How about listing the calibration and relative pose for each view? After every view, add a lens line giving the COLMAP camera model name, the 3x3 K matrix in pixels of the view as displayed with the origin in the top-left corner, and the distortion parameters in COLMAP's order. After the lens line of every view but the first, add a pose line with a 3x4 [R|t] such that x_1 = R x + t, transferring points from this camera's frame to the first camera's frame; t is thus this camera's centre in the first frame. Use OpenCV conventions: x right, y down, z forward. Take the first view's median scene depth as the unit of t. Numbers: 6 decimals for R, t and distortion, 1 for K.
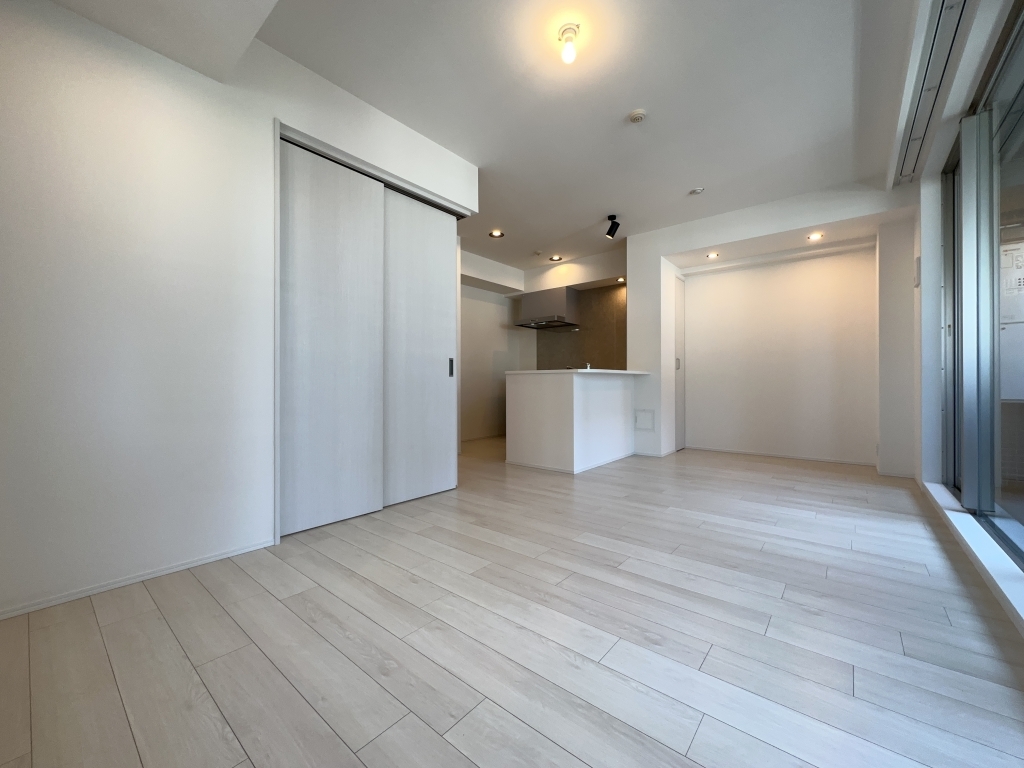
lens RADIAL K [[409.2, 0, 512.0], [0, 409.2, 384.0], [0, 0, 1]] dist [-0.001983, 0.000026]
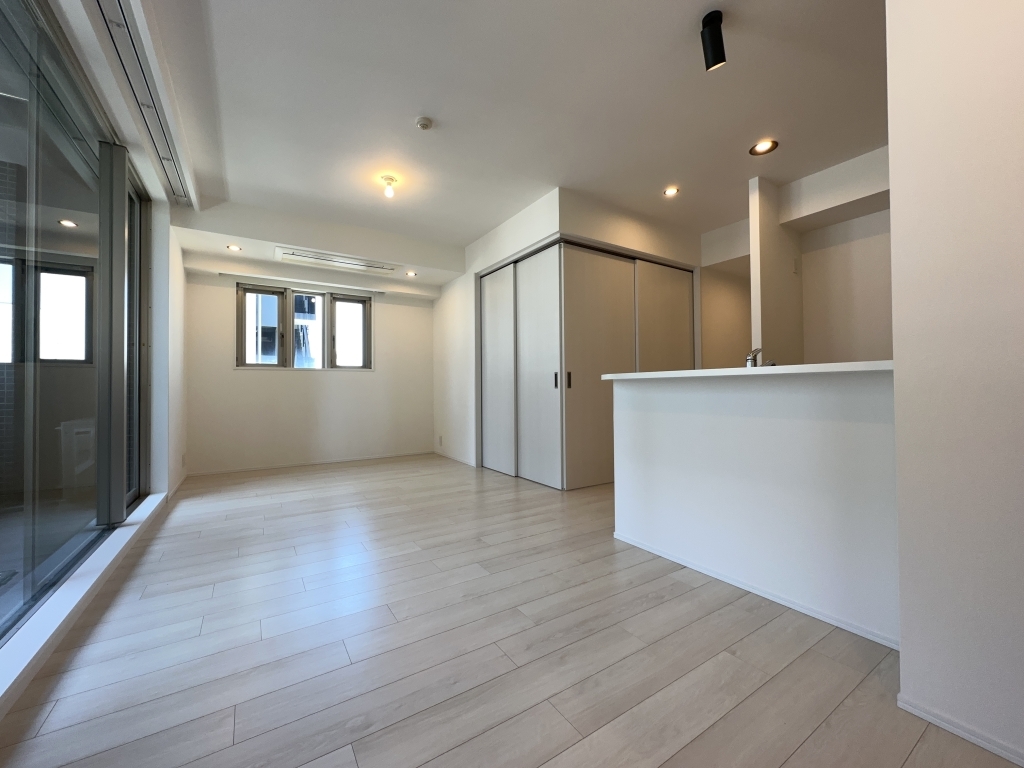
lens RADIAL K [[409.2, 0, 512.0], [0, 409.2, 384.0], [0, 0, 1]] dist [-0.001983, 0.000026]
pose [[-0.296344, -0.005914, -0.955063, 0.963502], [0.006099, 0.999949, -0.008084, -0.022121], [0.955062, -0.008221, -0.296293, 1.217874]]
